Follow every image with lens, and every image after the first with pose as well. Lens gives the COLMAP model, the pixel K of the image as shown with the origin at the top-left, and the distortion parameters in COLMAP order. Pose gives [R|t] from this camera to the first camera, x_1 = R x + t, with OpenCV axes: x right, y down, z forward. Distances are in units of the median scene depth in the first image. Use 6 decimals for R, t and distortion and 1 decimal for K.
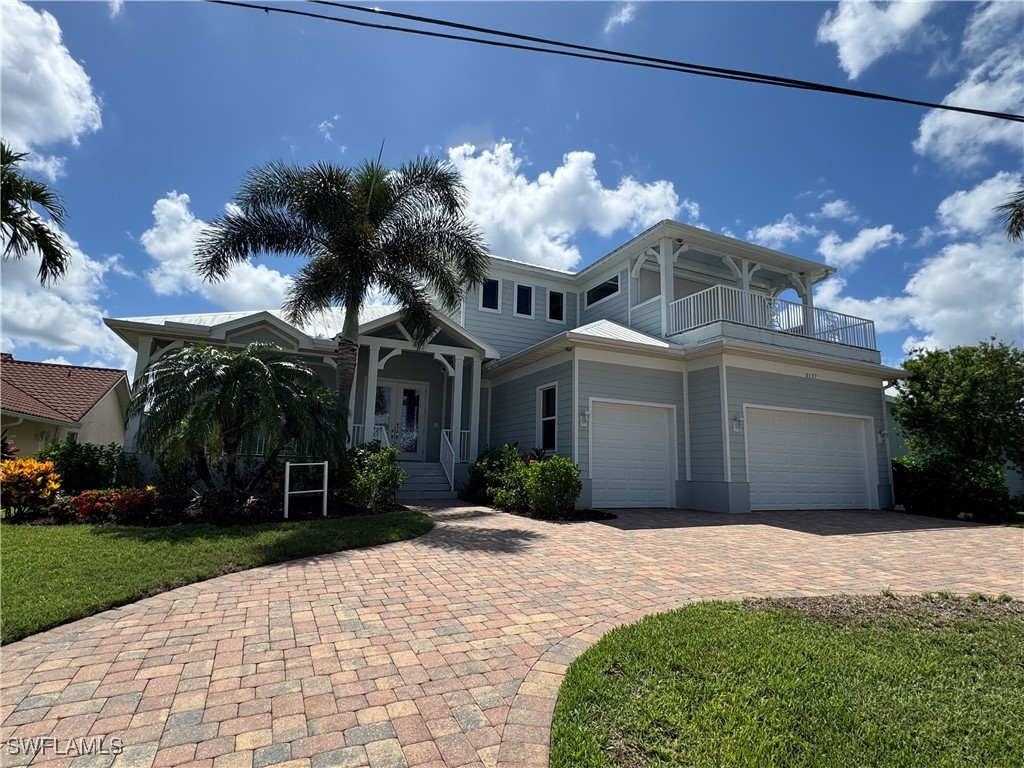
lens RADIAL K [[511.5, 0, 512.6], [0, 511.5, 384.3], [0, 0, 1]] dist [0.002994, -0.000914]
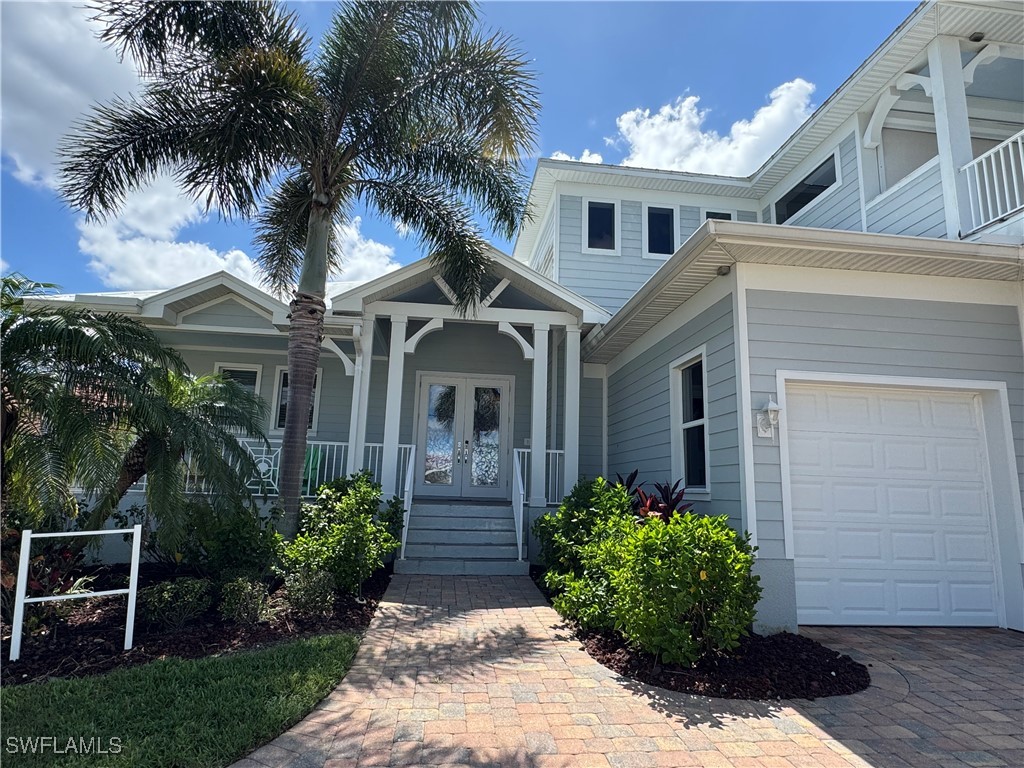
lens RADIAL K [[569.7, 0, 515.2], [0, 569.7, 387.0], [0, 0, 1]] dist [0.000404, 0.001716]
pose [[0.948077, -0.052243, -0.313720, 0.073793], [0.046164, 0.998575, -0.026780, 0.034457], [0.314672, 0.010907, 0.949138, 0.381308]]
